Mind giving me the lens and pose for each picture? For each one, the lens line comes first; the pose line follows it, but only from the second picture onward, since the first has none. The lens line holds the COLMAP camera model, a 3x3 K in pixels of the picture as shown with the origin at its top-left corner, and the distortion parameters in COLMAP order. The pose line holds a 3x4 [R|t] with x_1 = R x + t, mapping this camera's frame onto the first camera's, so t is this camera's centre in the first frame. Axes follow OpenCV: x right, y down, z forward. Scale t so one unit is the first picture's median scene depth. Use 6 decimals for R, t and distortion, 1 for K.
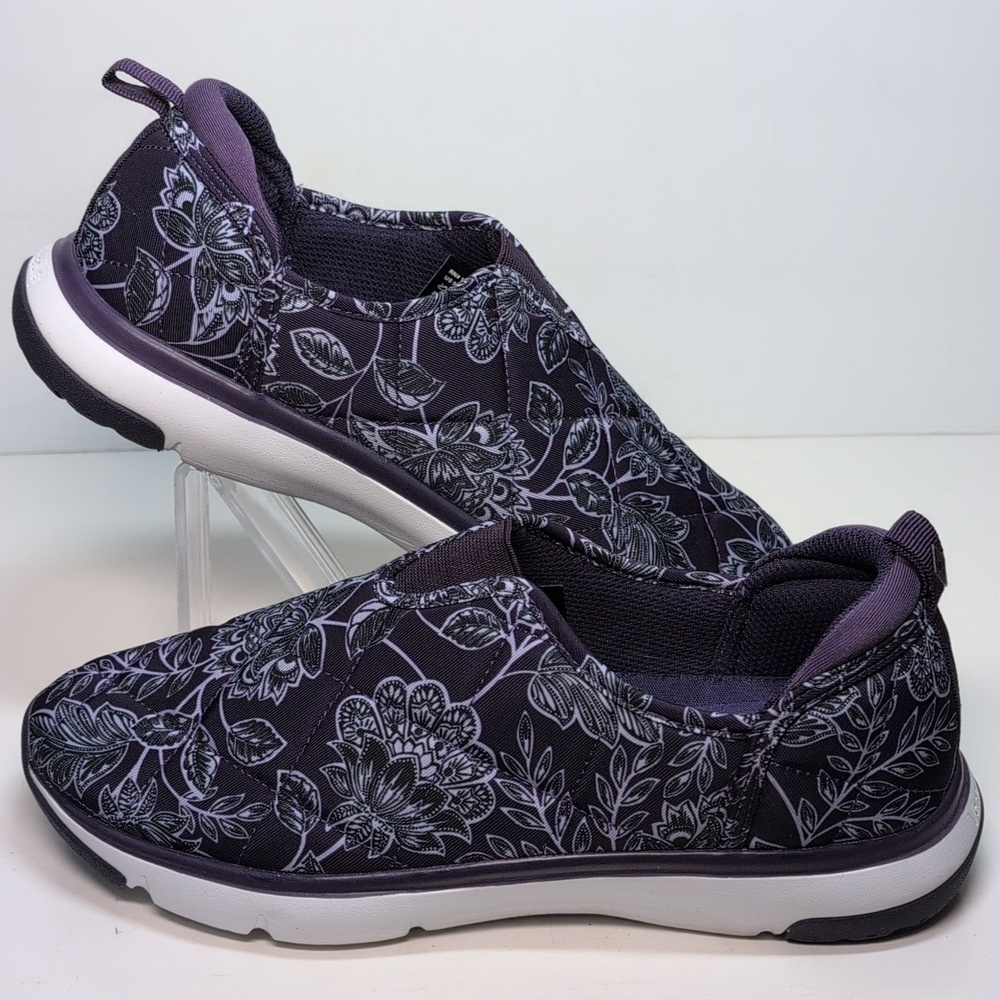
lens RADIAL K [[1604.2, 0, 518.5], [0, 1604.2, 497.4], [0, 0, 1]] dist [0.218696, -1.925341]
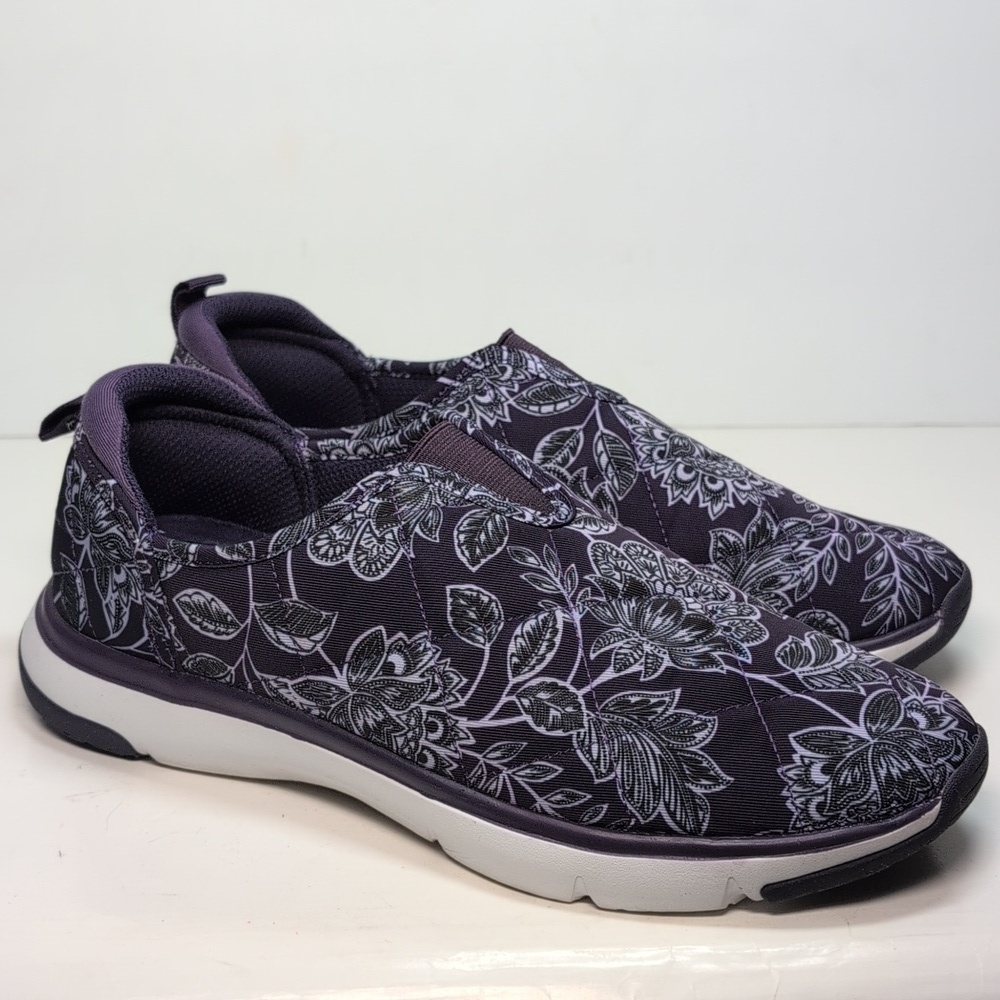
lens RADIAL K [[1604.2, 0, 518.5], [0, 1604.2, 497.4], [0, 0, 1]] dist [0.218696, -1.925341]
pose [[0.783836, -0.272693, -0.557888, 0.508665], [0.160103, 0.956791, -0.242729, 0.089465], [0.599973, 0.100940, 0.793627, 0.371621]]
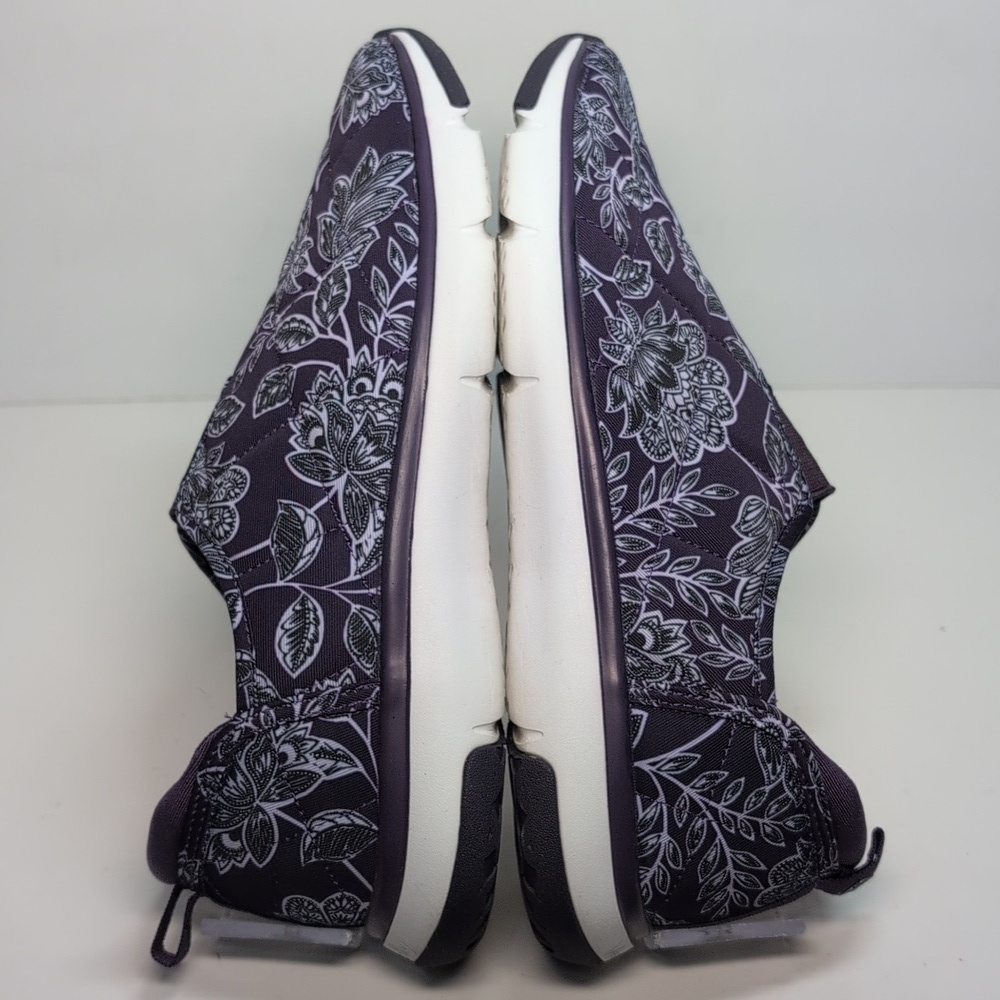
lens RADIAL K [[1604.2, 0, 518.5], [0, 1604.2, 497.4], [0, 0, 1]] dist [0.218696, -1.925341]
pose [[-0.485057, -0.870969, 0.078314, -0.176901], [0.809711, -0.481149, -0.335952, 0.336101], [0.330284, -0.099544, 0.938618, 0.191713]]
